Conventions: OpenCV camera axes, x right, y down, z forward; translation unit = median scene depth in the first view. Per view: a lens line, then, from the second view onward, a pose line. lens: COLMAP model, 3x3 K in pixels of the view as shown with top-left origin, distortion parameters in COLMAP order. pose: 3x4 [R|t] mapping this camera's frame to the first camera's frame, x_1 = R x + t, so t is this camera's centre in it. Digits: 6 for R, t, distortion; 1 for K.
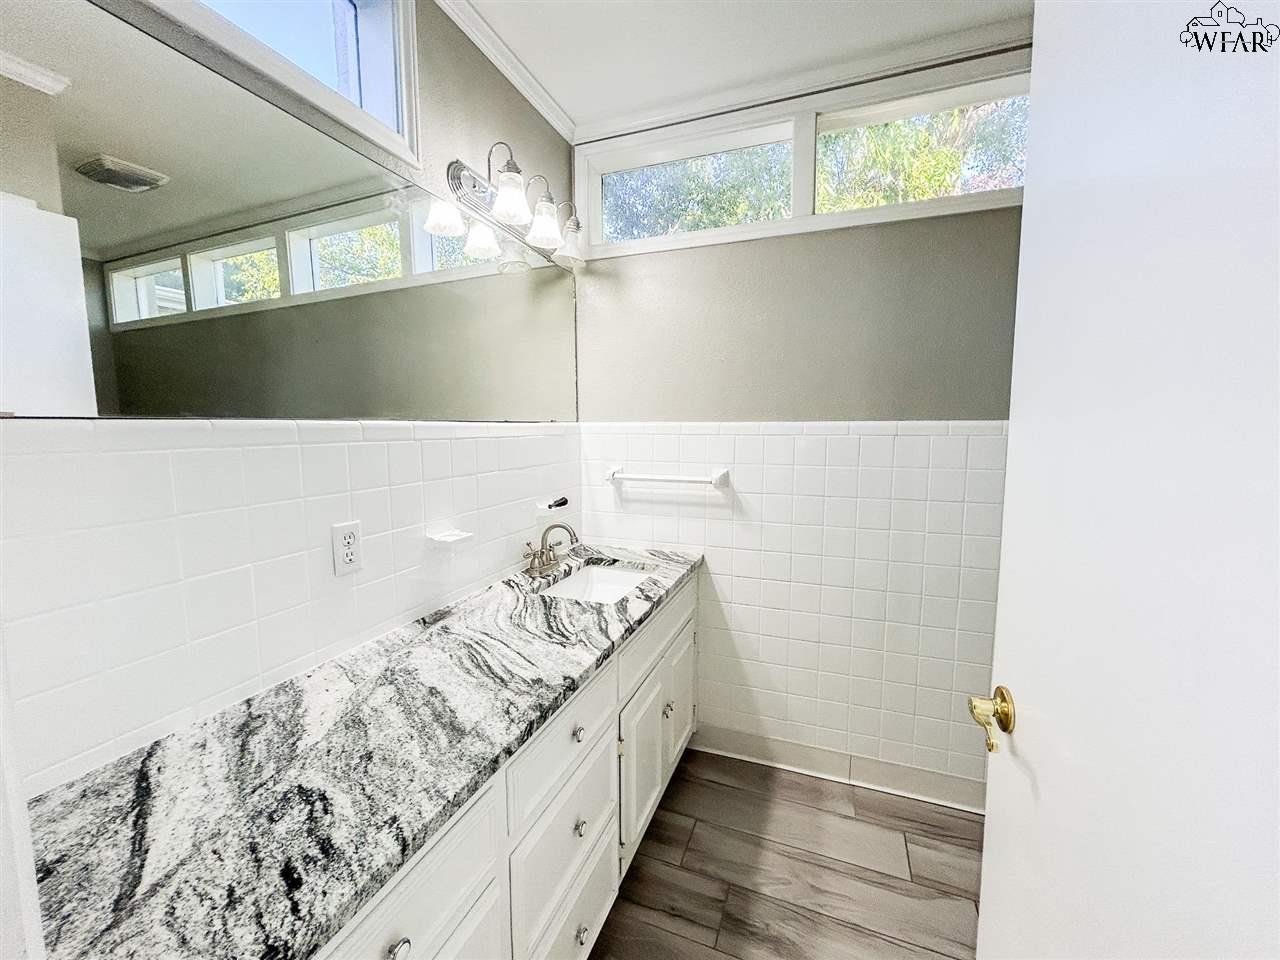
lens RADIAL K [[516.2, 0, 640.3], [0, 516.2, 479.7], [0, 0, 1]] dist [-0.002827, 0.000331]
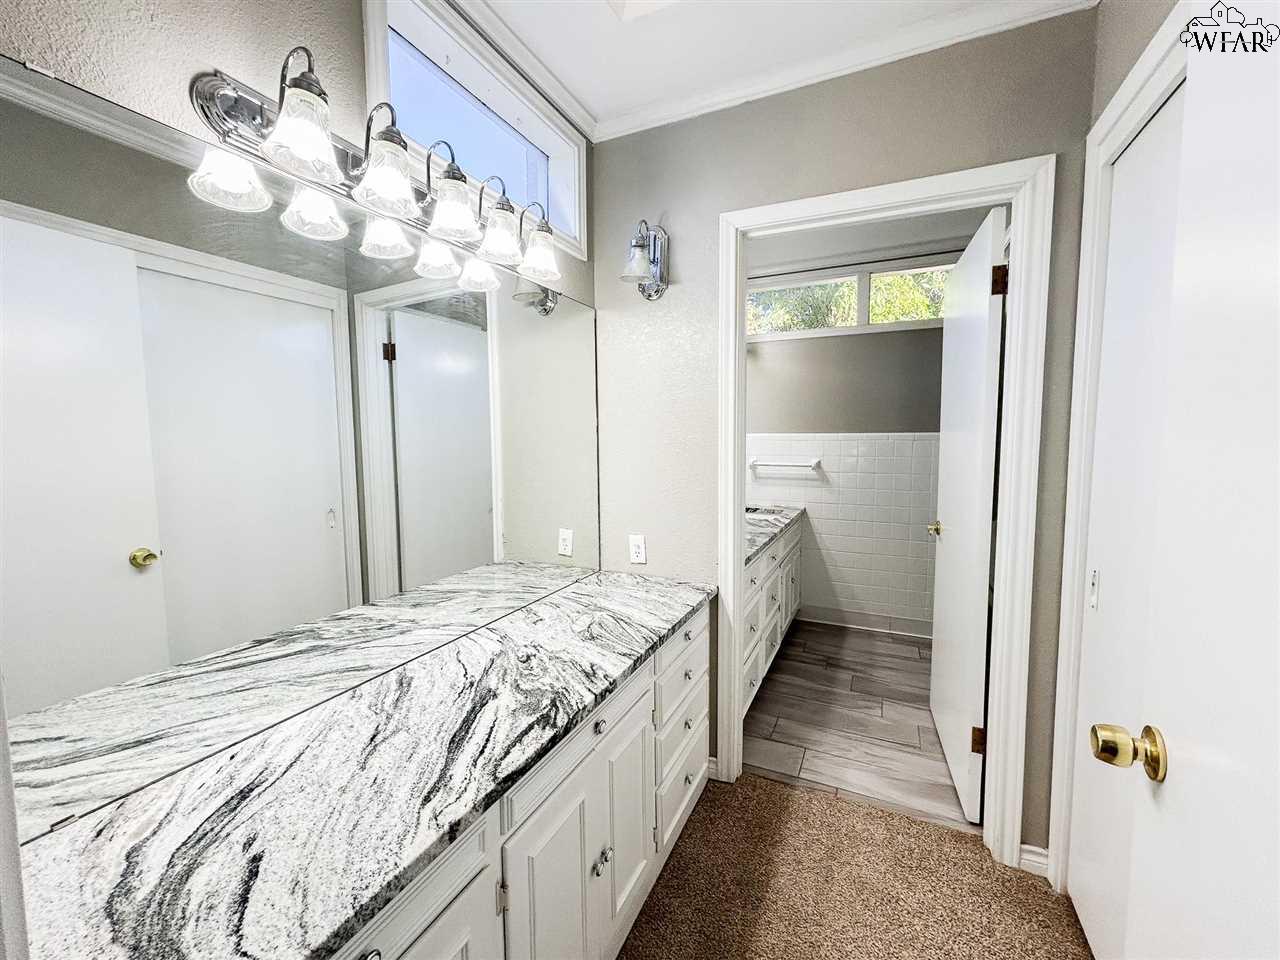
lens RADIAL K [[516.2, 0, 635.3], [0, 516.2, 476.9], [0, 0, 1]] dist [-0.002827, 0.000331]
pose [[0.996058, 0.006277, -0.088486, -0.321821], [-0.009014, 0.999492, -0.030569, 0.104629], [0.088249, 0.031246, 0.995608, -0.882447]]
